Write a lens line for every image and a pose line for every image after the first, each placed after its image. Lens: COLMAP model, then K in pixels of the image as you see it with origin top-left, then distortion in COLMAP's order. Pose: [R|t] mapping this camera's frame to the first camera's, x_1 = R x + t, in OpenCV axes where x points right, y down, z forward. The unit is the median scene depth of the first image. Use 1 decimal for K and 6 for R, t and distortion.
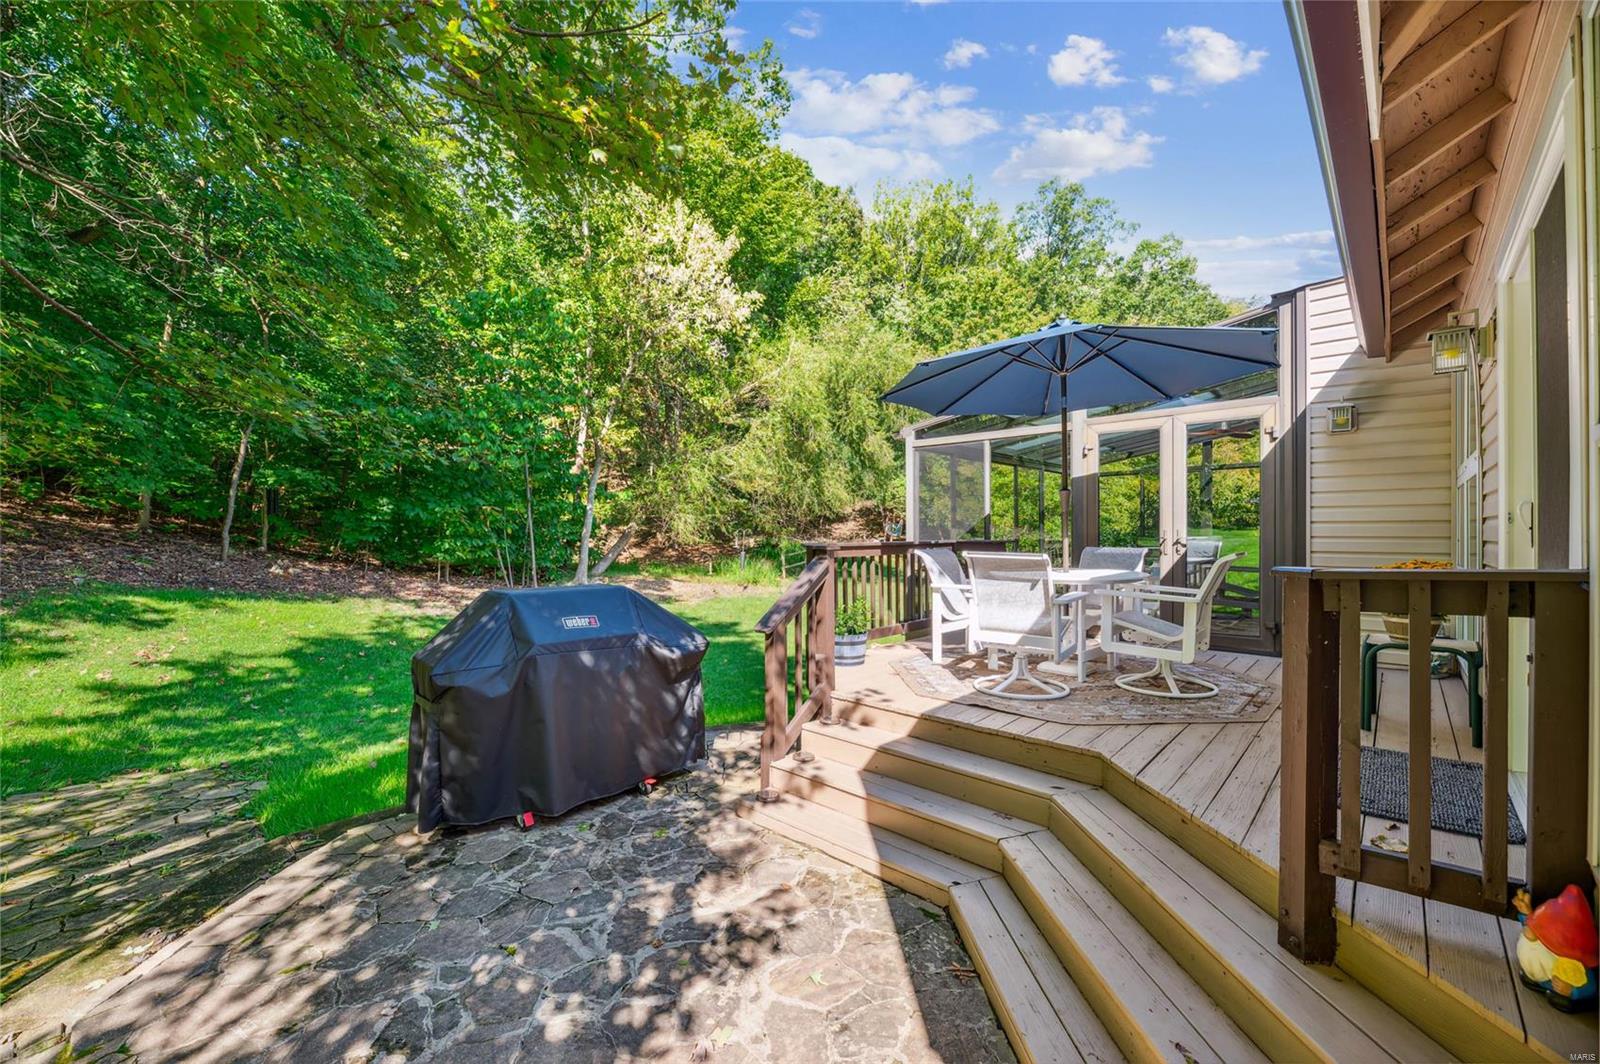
lens RADIAL K [[655.6, 0, 793.0], [0, 655.6, 529.4], [0, 0, 1]] dist [-0.001064, 0.000001]
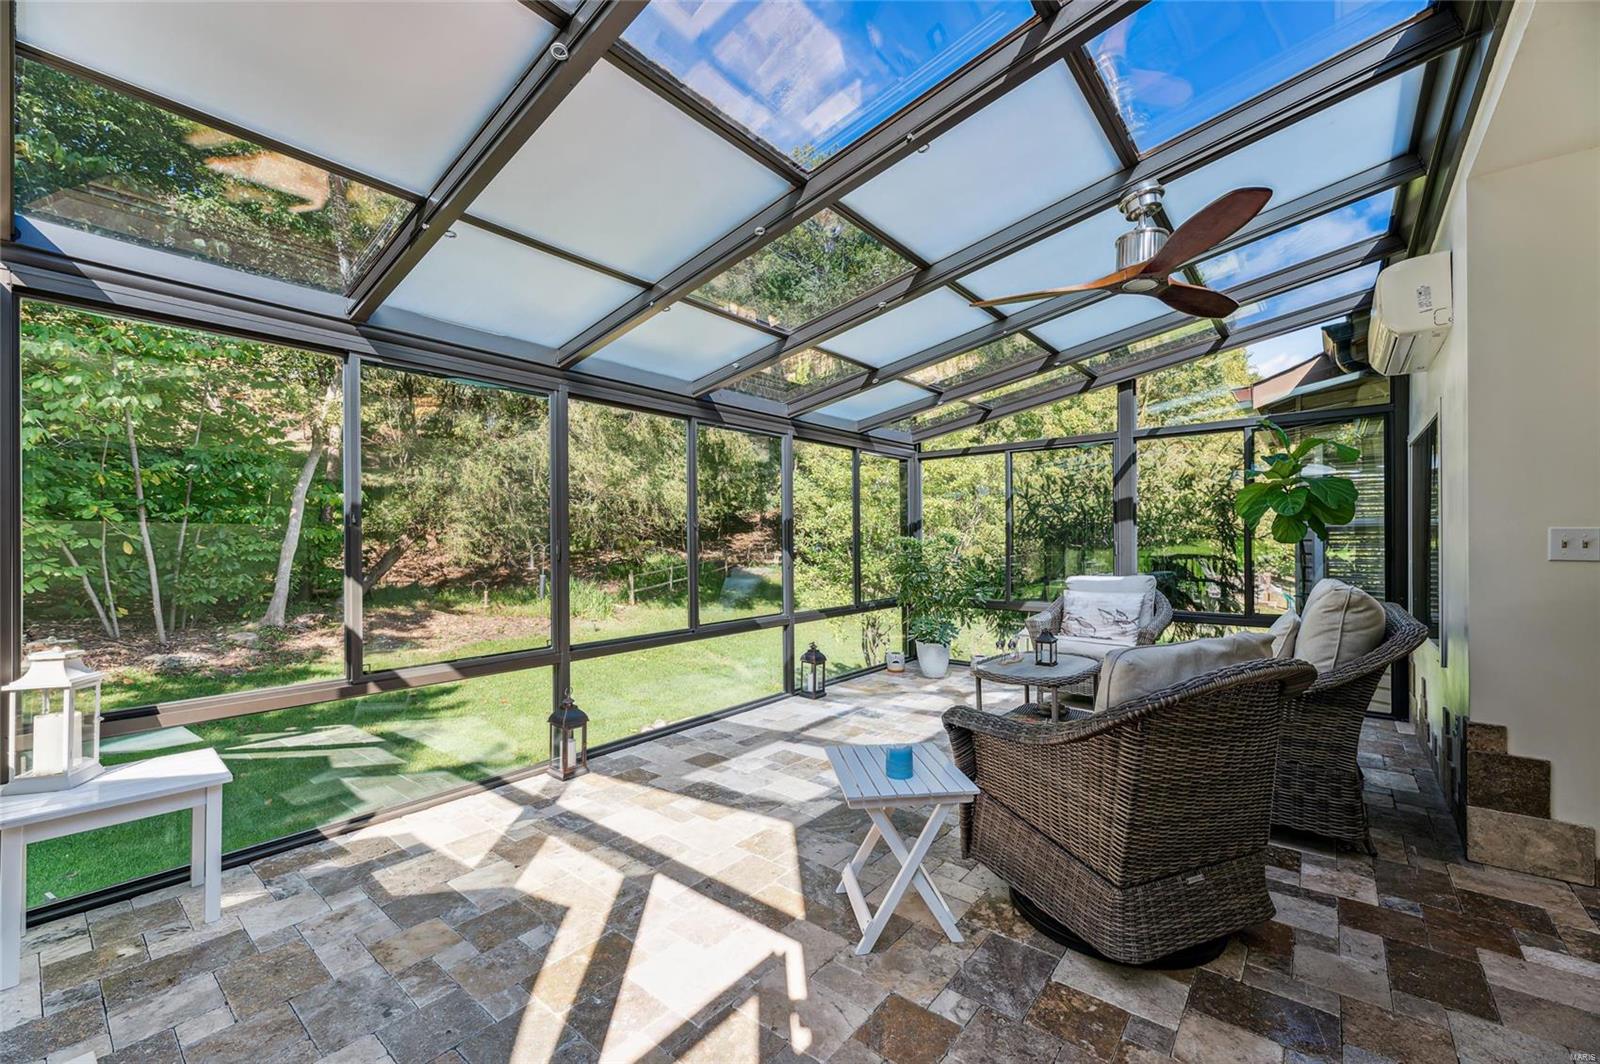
lens RADIAL K [[655.6, 0, 806.1], [0, 655.6, 536.5], [0, 0, 1]] dist [-0.001064, 0.000001]
pose [[0.997586, -0.001192, 0.069435, 0.264047], [0.001223, 0.999999, -0.000406, -0.013188], [-0.069434, 0.000490, 0.997586, 0.388236]]
